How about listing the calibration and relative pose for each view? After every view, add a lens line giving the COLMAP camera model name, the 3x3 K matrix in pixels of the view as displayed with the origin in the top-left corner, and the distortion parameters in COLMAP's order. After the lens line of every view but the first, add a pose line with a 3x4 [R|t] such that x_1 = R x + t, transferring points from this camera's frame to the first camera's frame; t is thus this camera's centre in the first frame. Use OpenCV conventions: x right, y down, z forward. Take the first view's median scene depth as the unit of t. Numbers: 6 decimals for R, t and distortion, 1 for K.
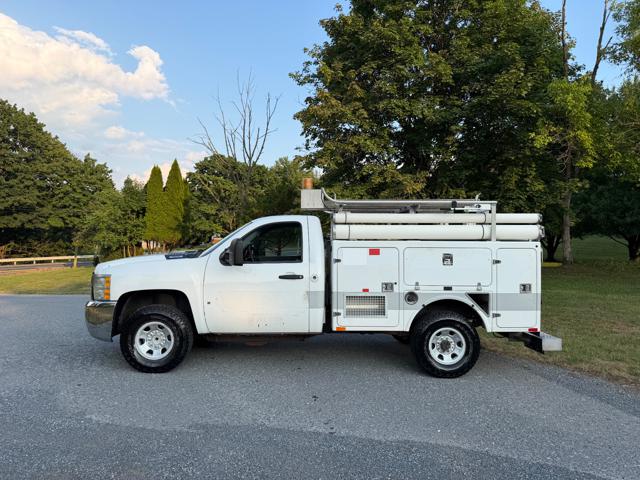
lens RADIAL K [[452.1, 0, 315.3], [0, 452.1, 248.0], [0, 0, 1]] dist [0.037726, -0.057534]
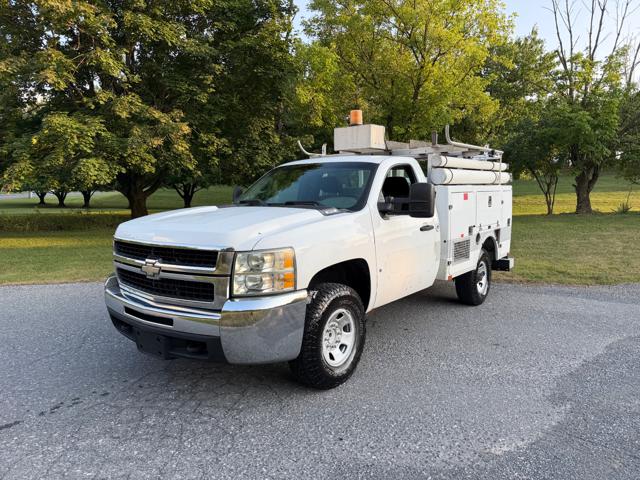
lens RADIAL K [[450.0, 0, 319.0], [0, 450.0, 255.5], [0, 0, 1]] dist [0.004486, -0.054266]
pose [[0.635051, -0.125430, 0.762218, -0.852293], [0.030230, 0.990009, 0.137728, -0.009618], [-0.771878, -0.064423, 0.632498, 0.608226]]
